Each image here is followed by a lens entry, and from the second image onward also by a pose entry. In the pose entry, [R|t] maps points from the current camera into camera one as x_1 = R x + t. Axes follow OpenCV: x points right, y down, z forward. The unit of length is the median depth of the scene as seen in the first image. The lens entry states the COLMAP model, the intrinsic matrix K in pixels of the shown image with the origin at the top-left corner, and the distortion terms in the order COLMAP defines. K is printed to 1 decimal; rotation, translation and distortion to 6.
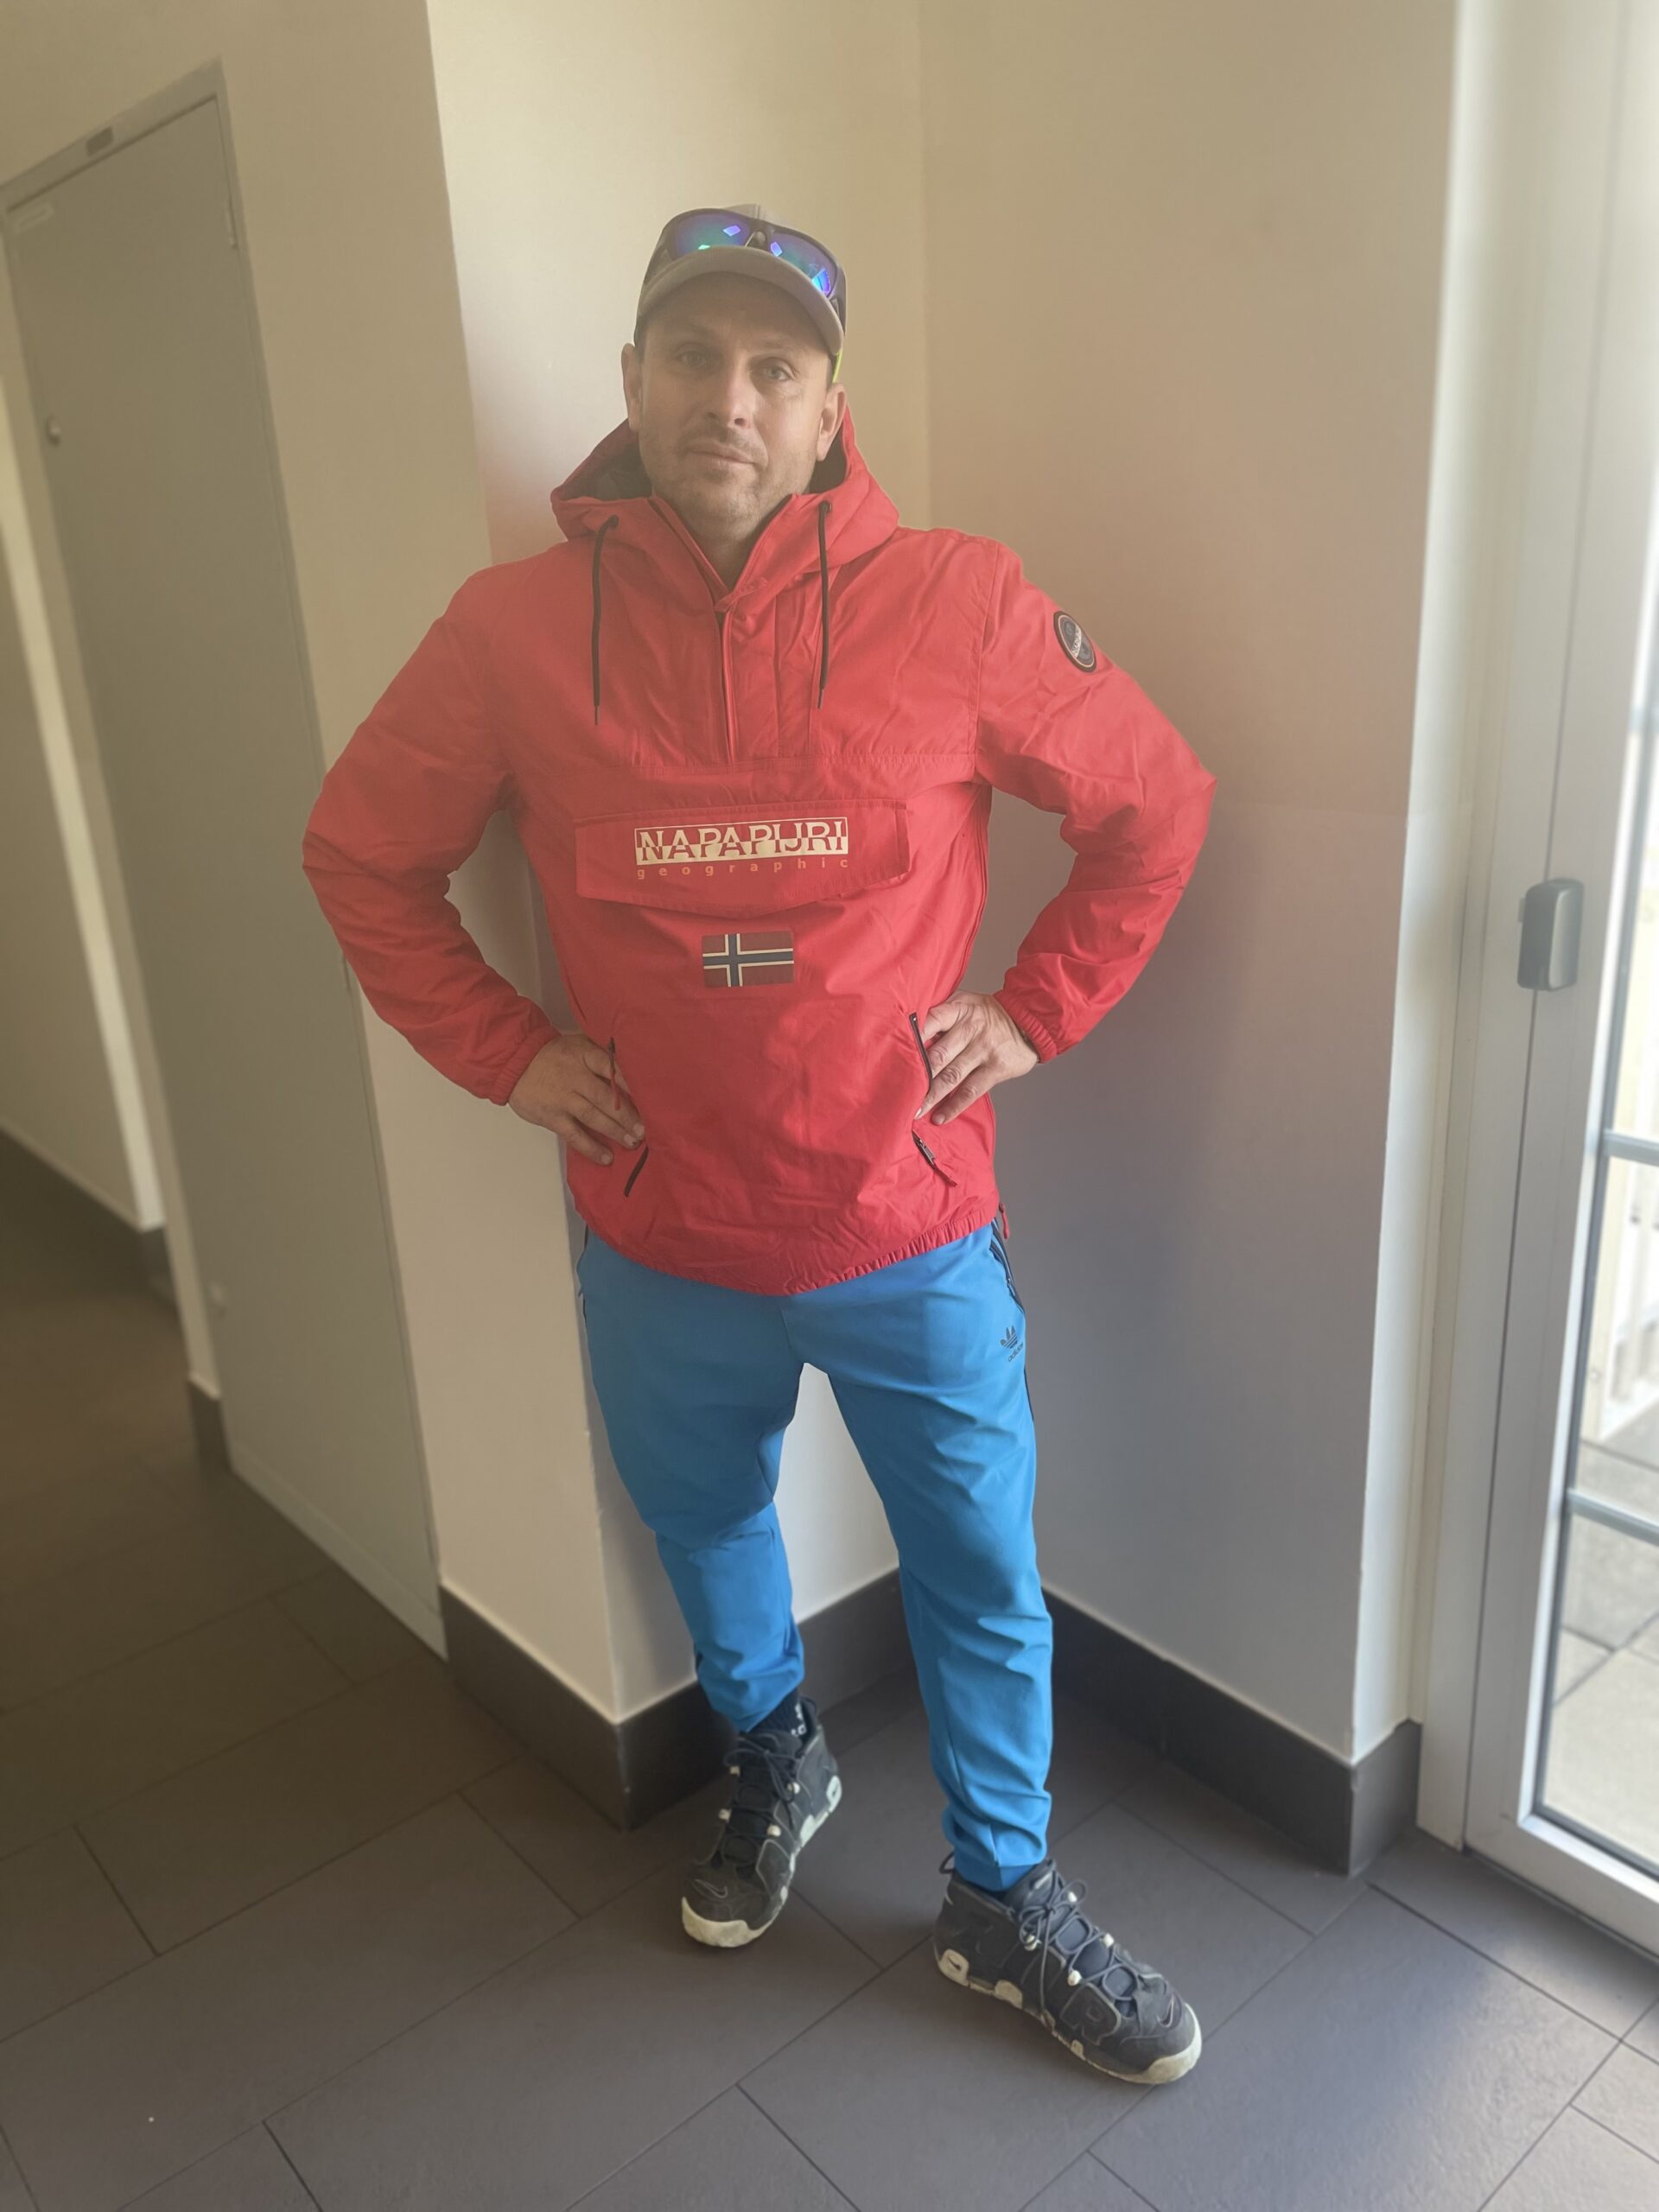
lens RADIAL K [[1696.4, 0, 829.5], [0, 1696.4, 1106.0], [0, 0, 1]] dist [0.059597, -0.098341]
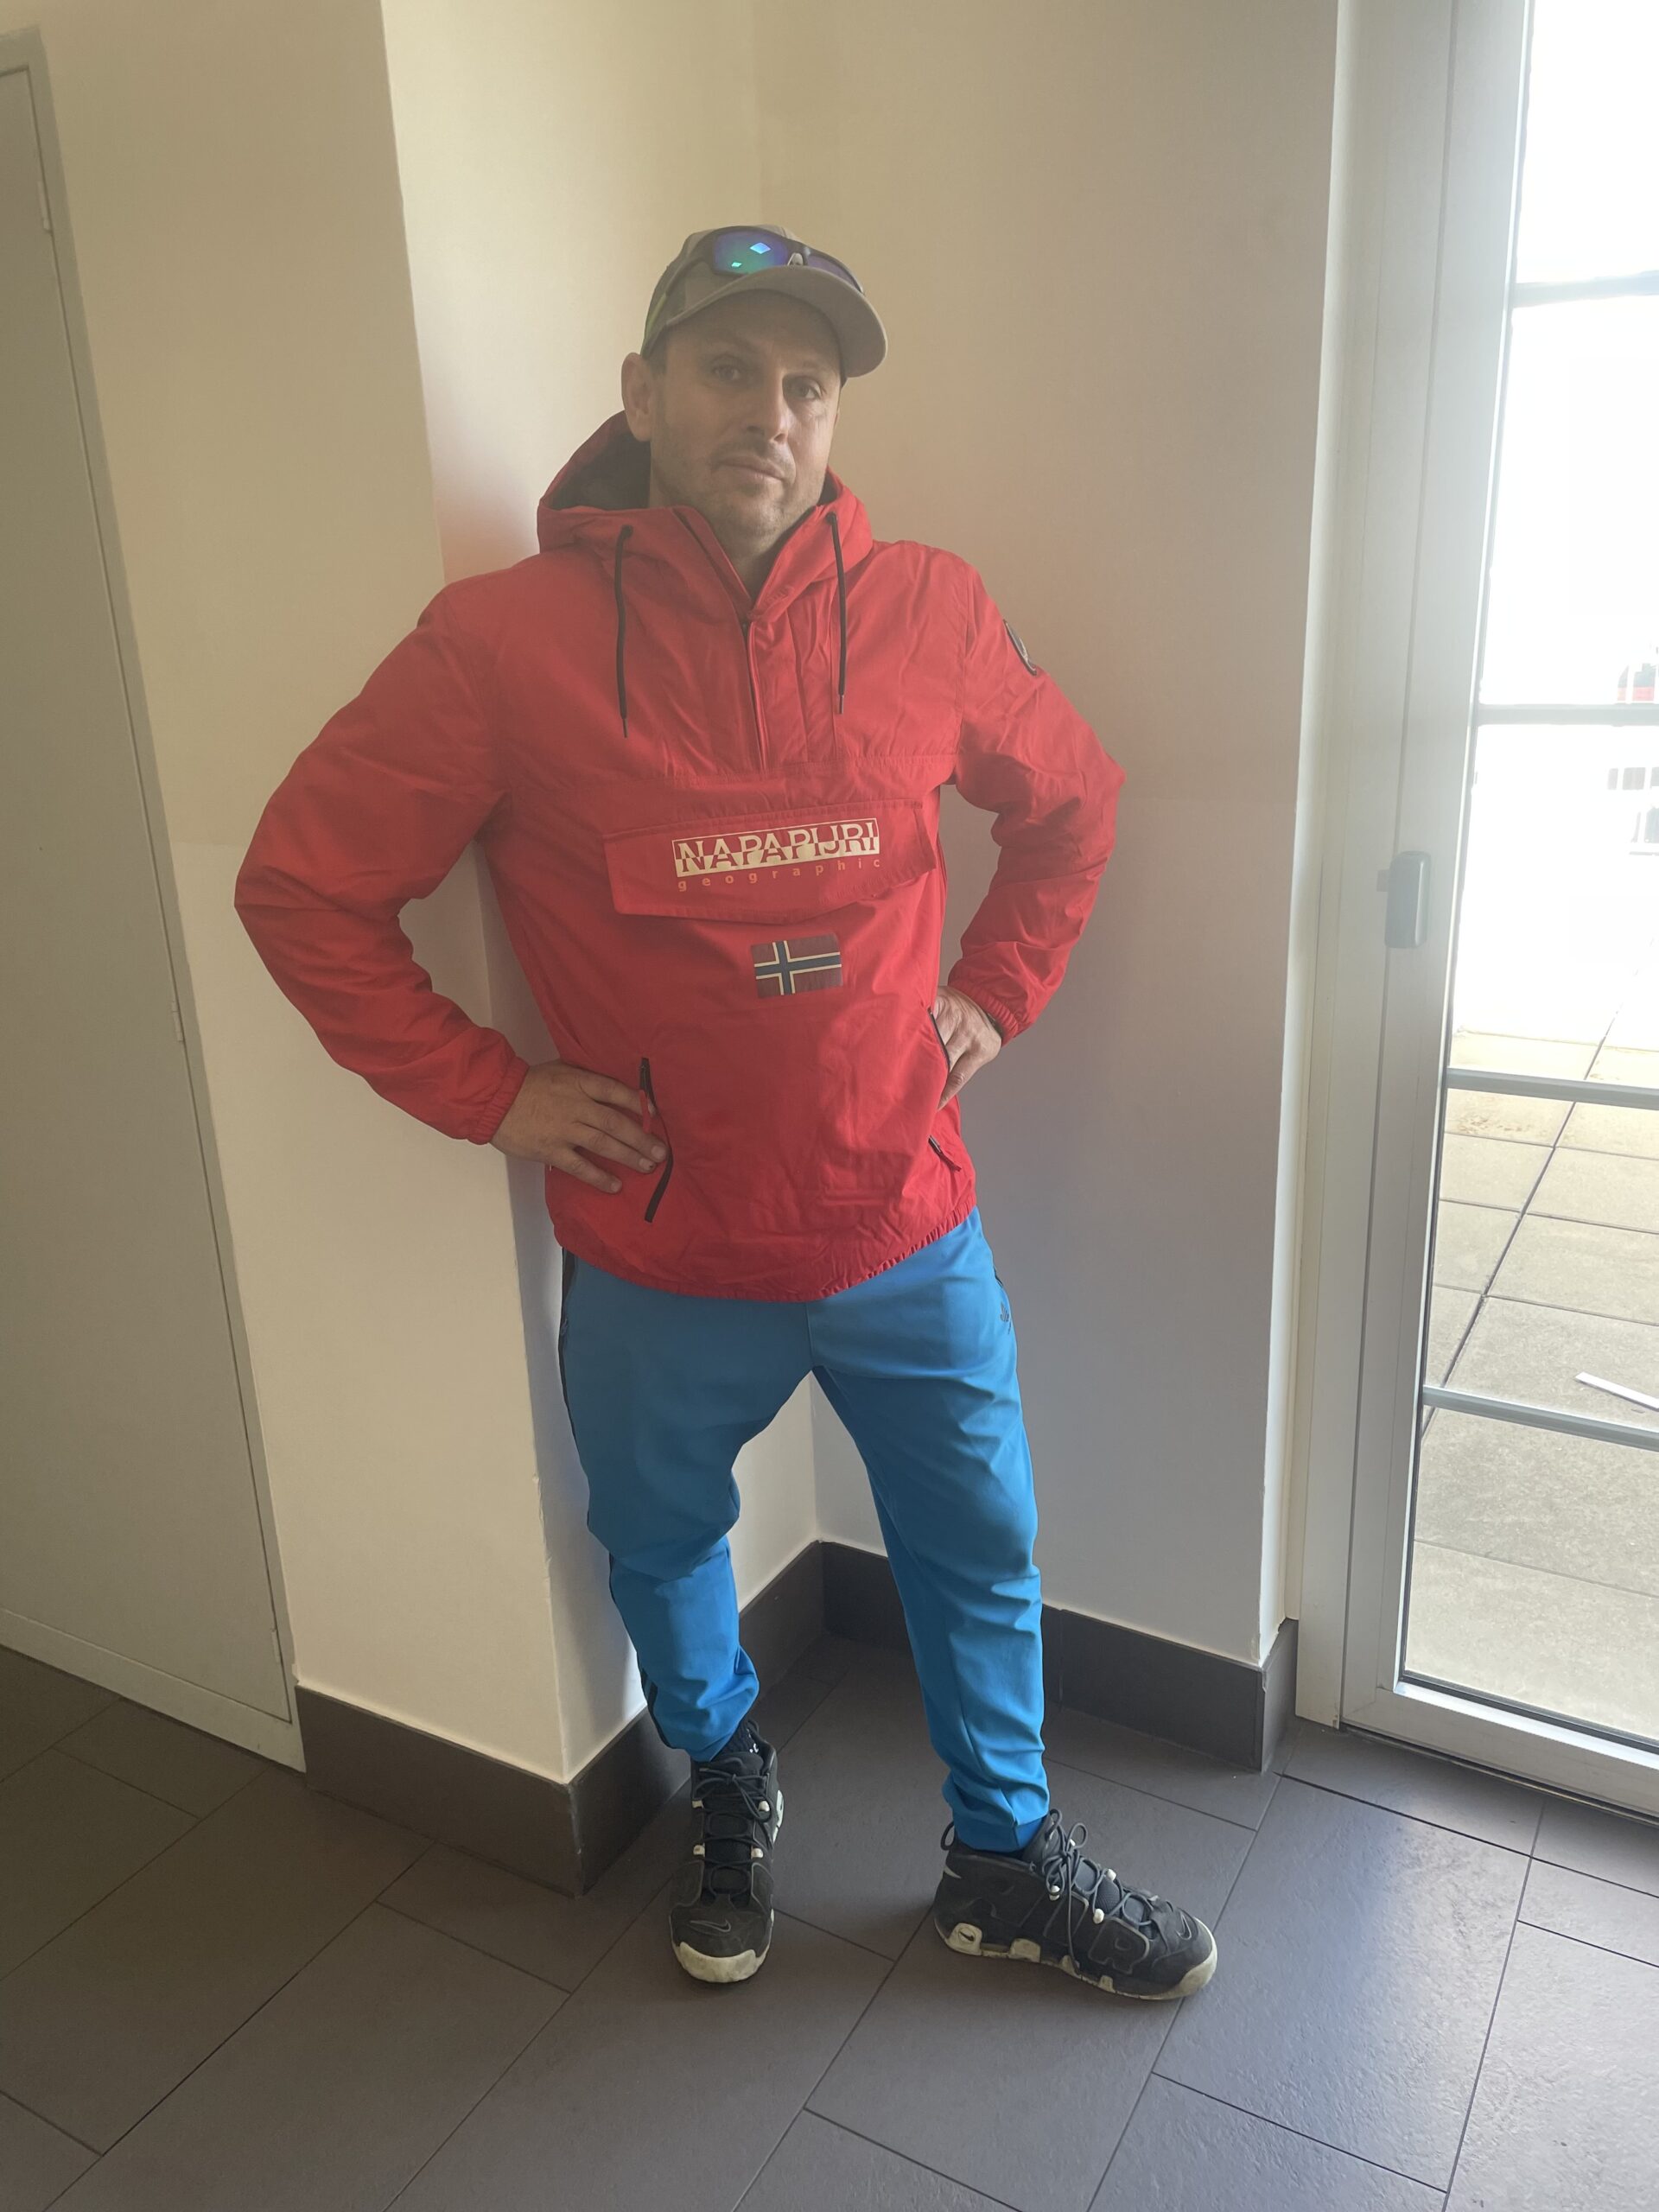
lens RADIAL K [[1705.6, 0, 825.9], [0, 1705.6, 1085.3], [0, 0, 1]] dist [0.036859, -0.060066]
pose [[0.945464, -0.095514, 0.311407, -0.322118], [0.104112, 0.994504, -0.011064, -0.001645], [-0.308639, 0.042882, 0.950212, 0.036466]]
